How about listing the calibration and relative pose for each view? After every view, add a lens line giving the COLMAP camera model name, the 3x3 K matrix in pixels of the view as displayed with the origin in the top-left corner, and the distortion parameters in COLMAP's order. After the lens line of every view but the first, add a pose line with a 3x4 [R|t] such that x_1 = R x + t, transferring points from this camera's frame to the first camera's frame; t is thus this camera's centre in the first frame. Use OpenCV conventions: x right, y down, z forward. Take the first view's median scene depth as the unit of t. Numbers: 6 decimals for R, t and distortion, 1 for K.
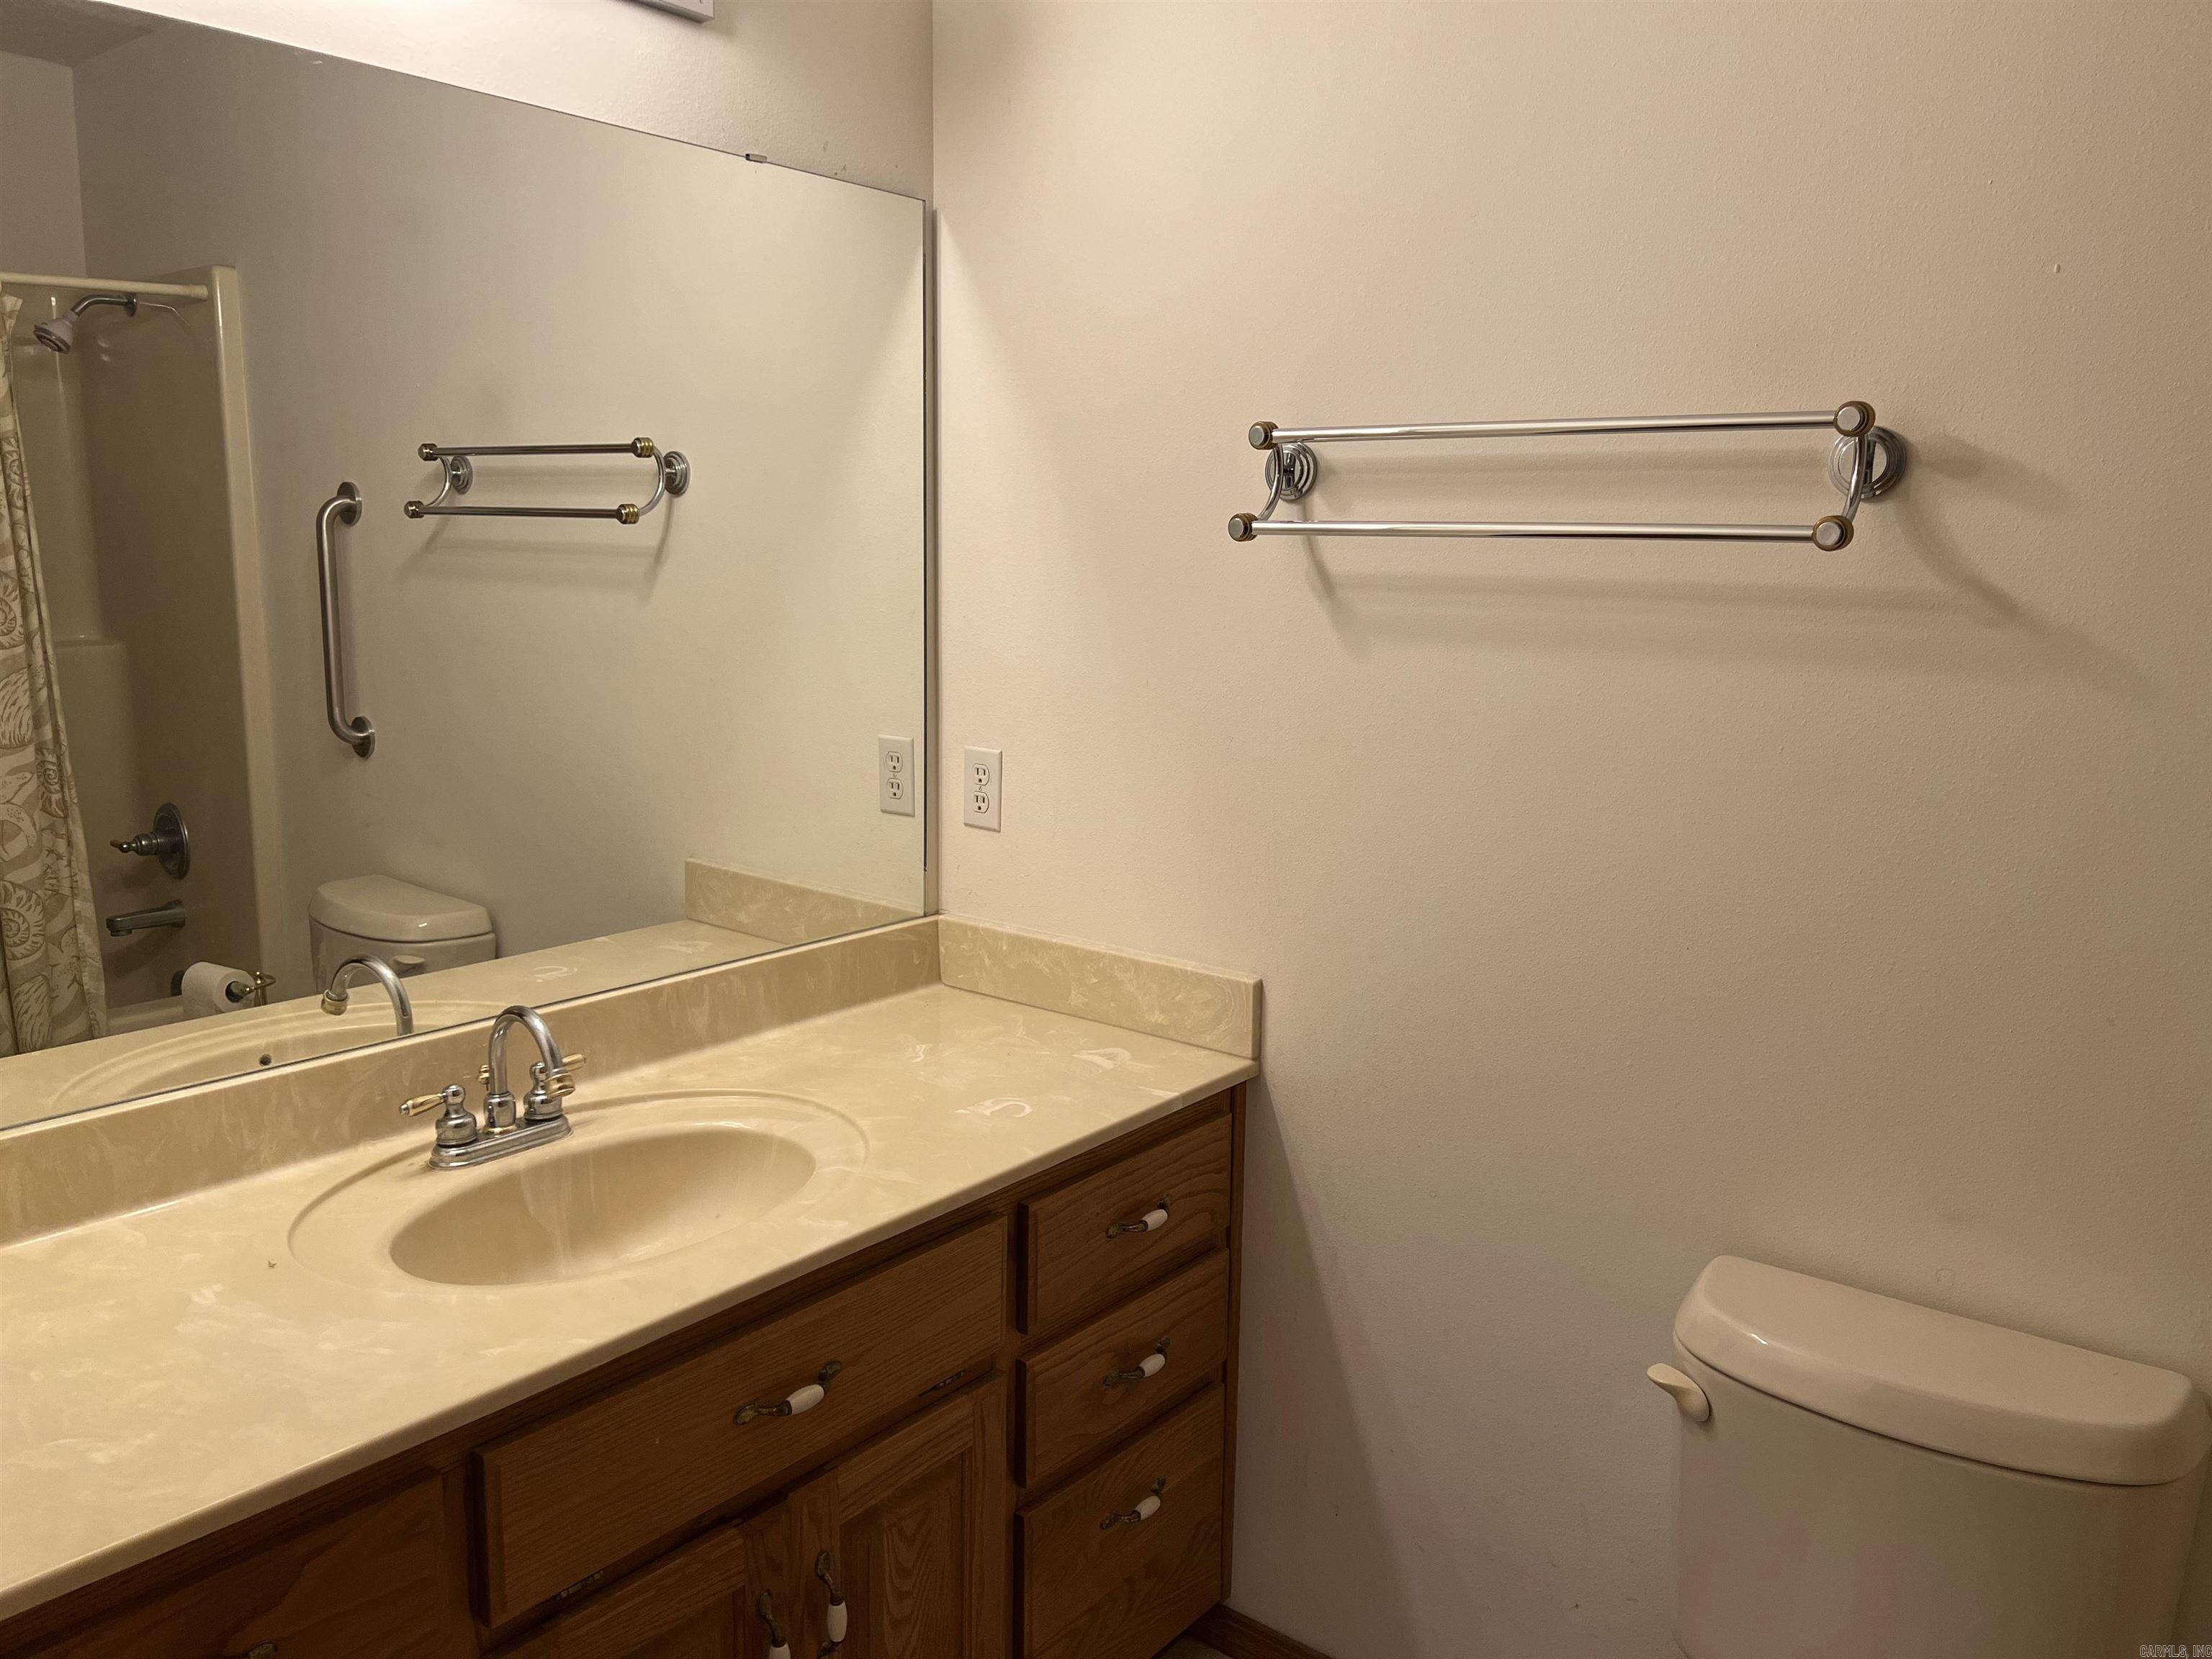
lens RADIAL K [[1650.7, 0, 1104.1], [0, 1650.7, 832.3], [0, 0, 1]] dist [0.060302, -0.058230]
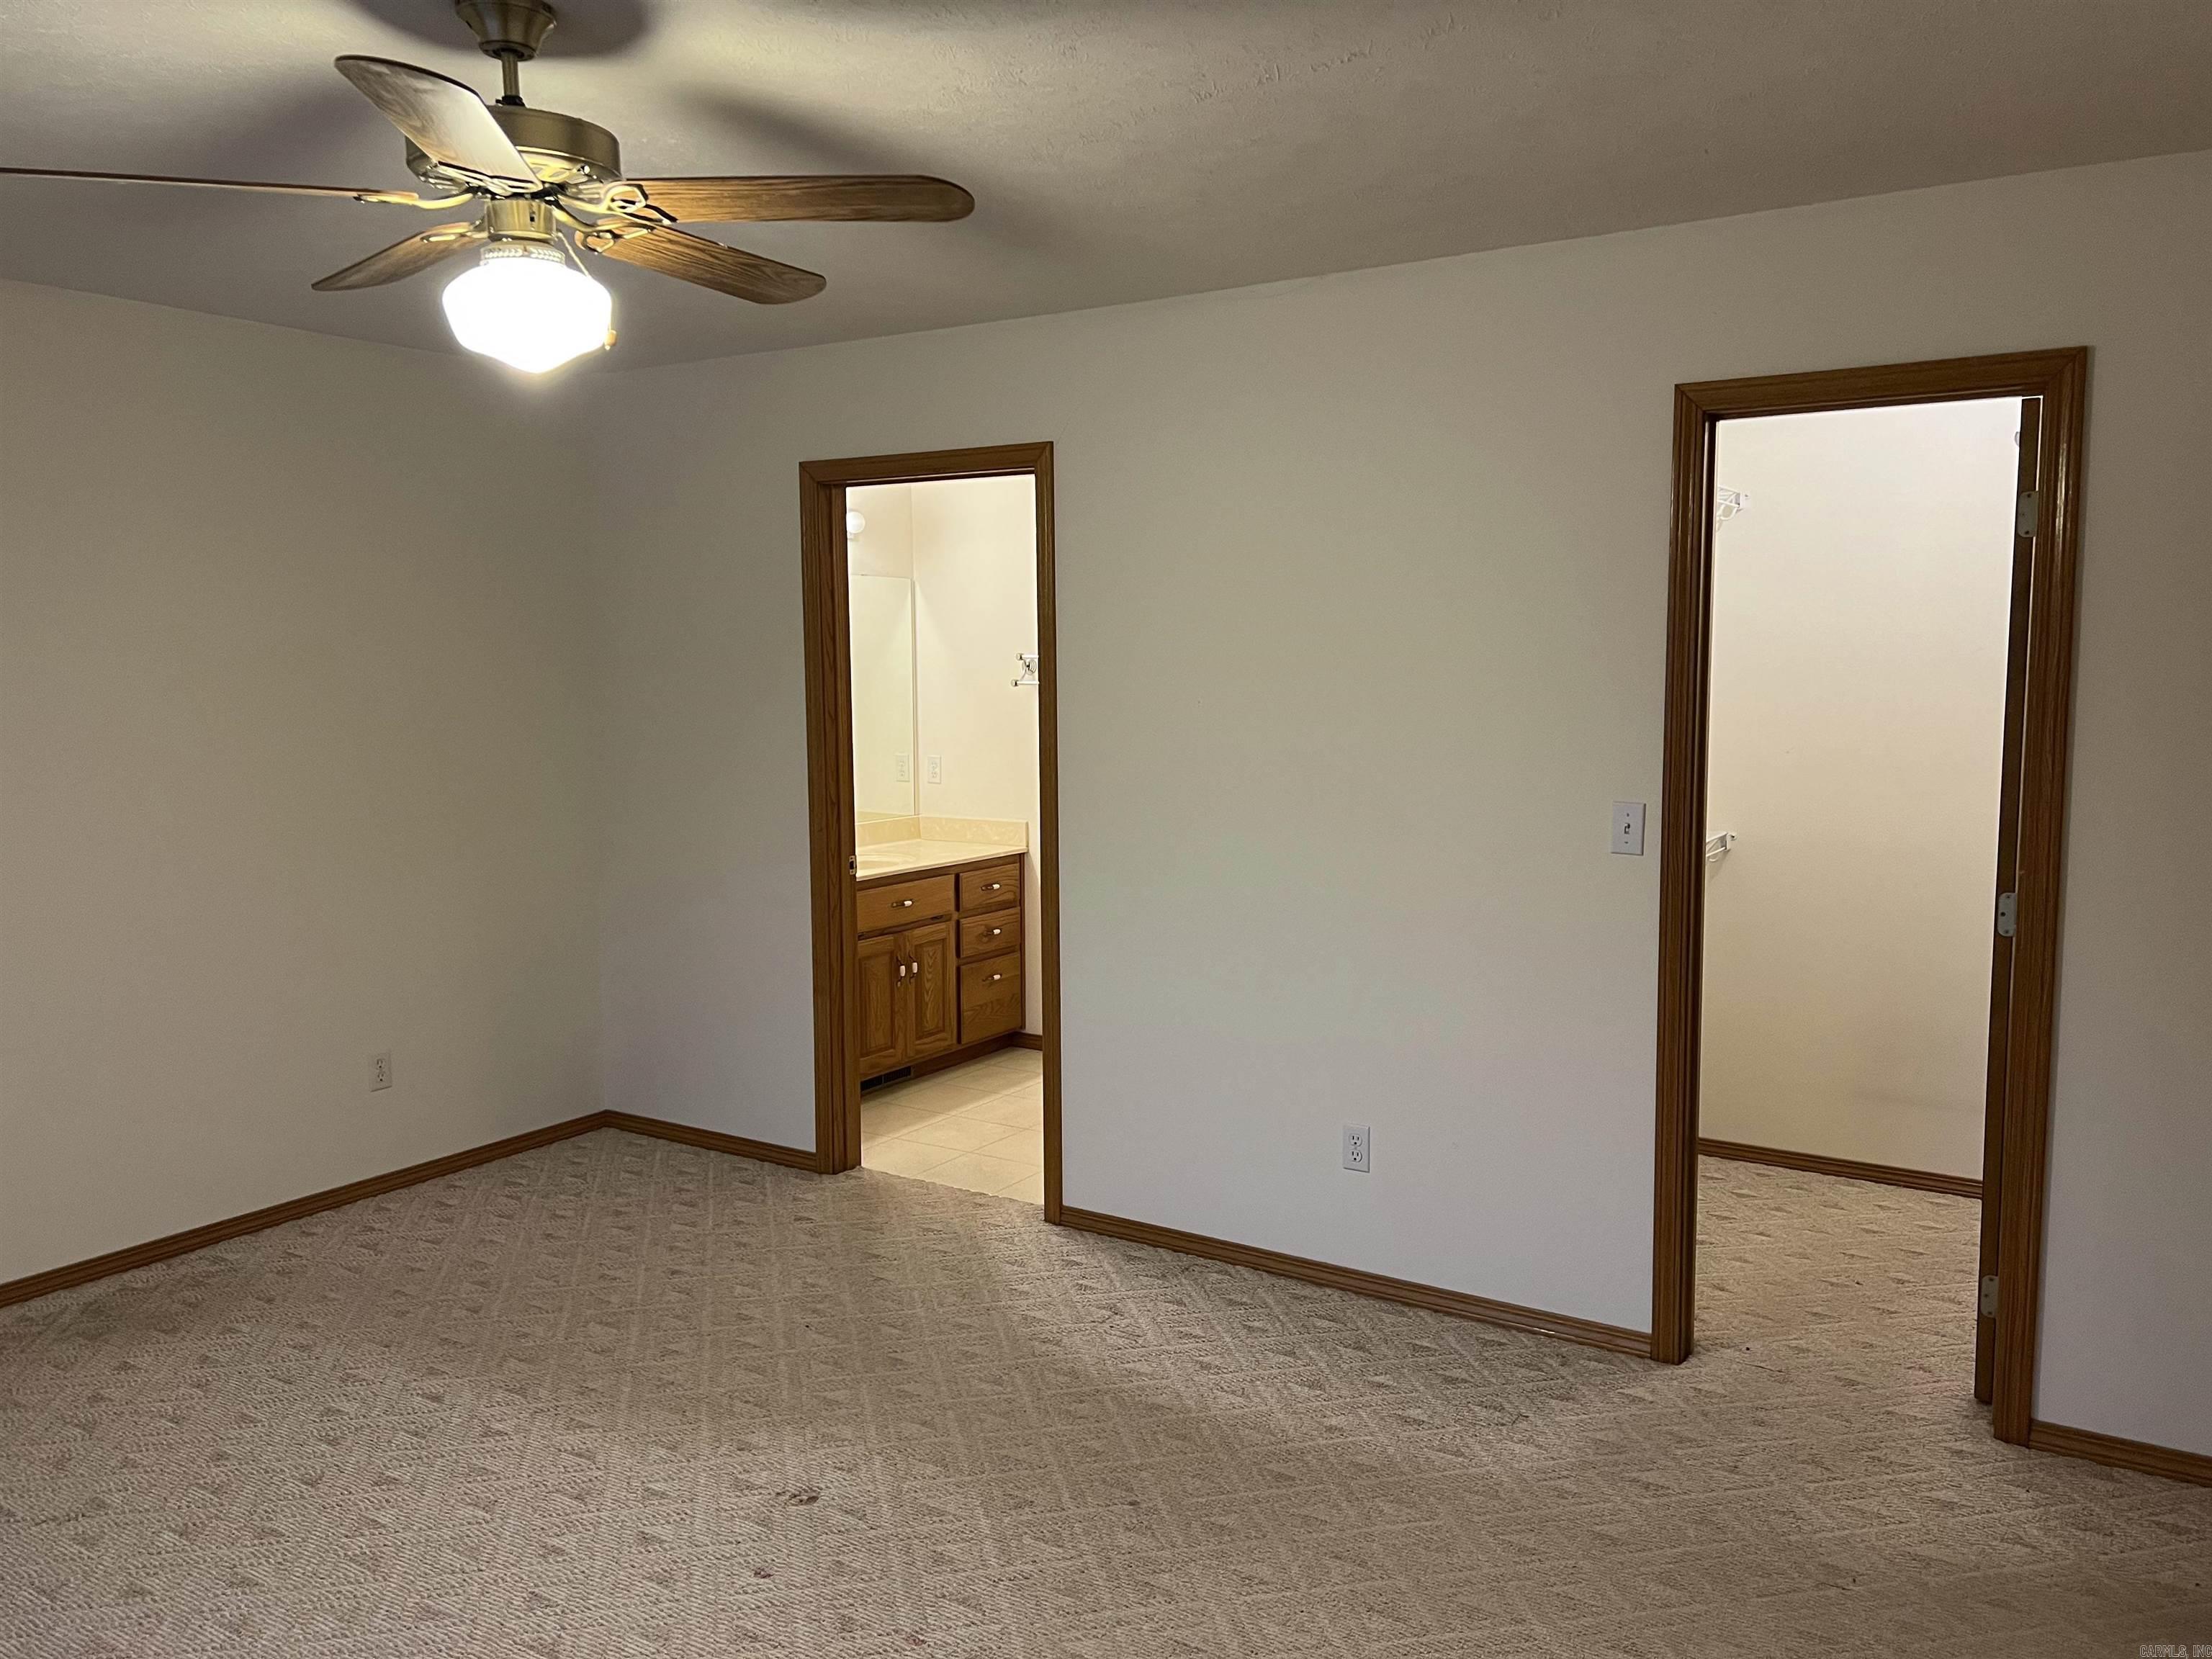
lens RADIAL K [[1650.7, 0, 1118.1], [0, 1650.7, 823.7], [0, 0, 1]] dist [0.060302, -0.058230]
pose [[0.993790, -0.028918, 0.107448, -0.078597], [0.039703, 0.994232, -0.099627, 0.447650], [-0.103947, 0.103274, 0.989206, -2.309983]]
